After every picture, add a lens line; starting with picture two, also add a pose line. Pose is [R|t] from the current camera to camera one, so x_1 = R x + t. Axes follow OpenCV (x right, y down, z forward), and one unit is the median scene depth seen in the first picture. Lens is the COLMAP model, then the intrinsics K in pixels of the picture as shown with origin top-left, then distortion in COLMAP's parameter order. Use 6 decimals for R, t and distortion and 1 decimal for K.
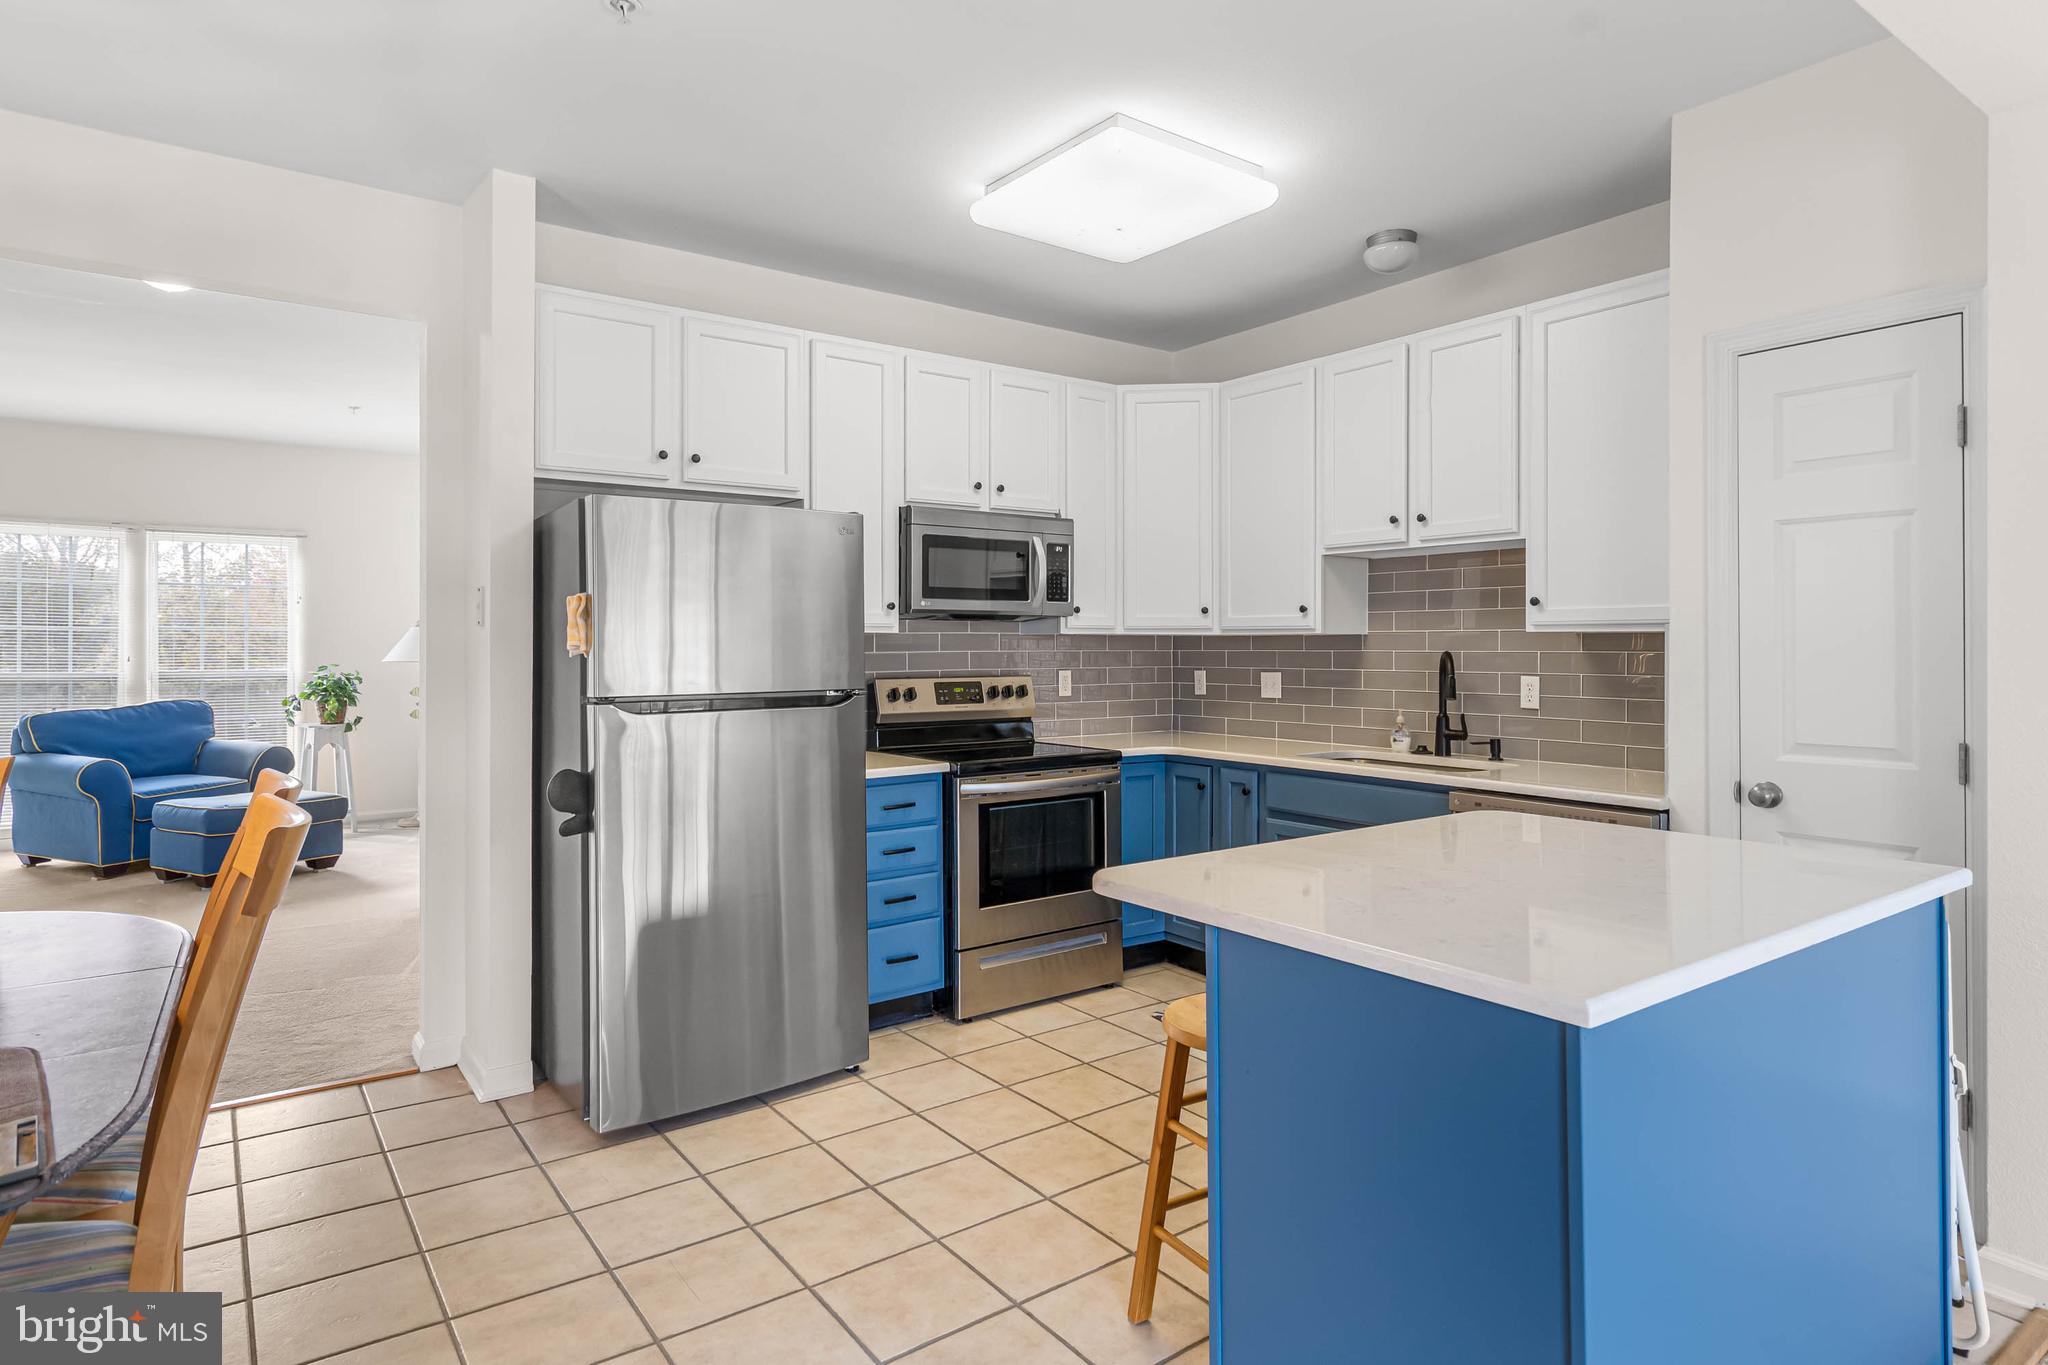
lens RADIAL K [[1129.5, 0, 1037.5], [0, 1129.5, 637.1], [0, 0, 1]] dist [0.005166, 0.000960]
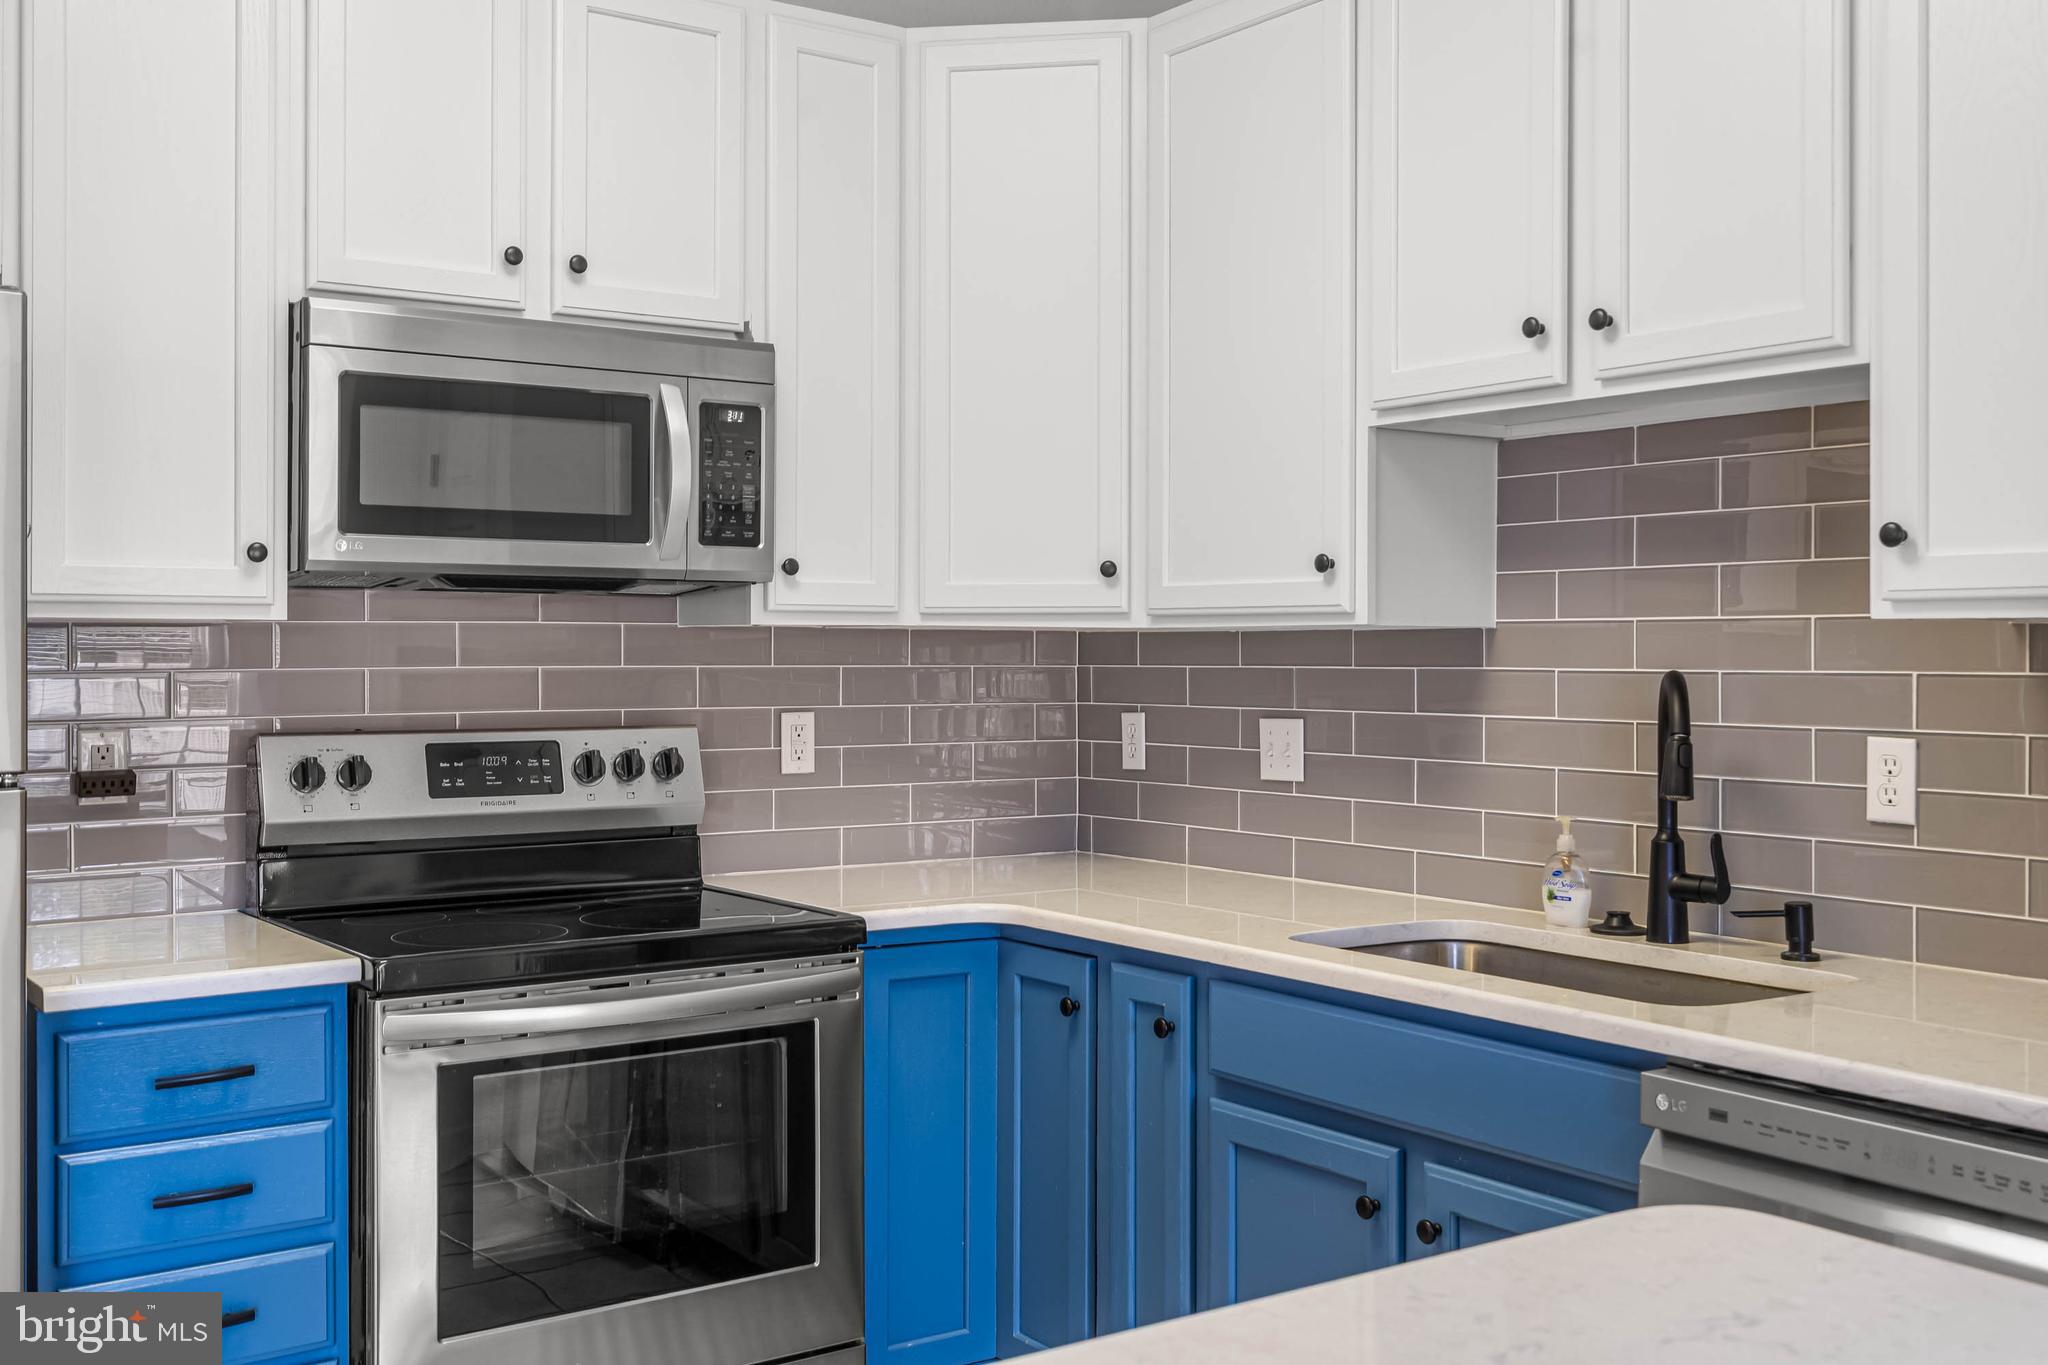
lens RADIAL K [[2017.6, 0, 1017.6], [0, 2017.6, 627.8], [0, 0, 1]] dist [0.003466, -0.005532]
pose [[0.999618, 0.002049, -0.027568, 0.143942], [-0.002185, 0.999986, -0.004899, 0.001591], [0.027557, 0.004957, 0.999608, 0.281437]]
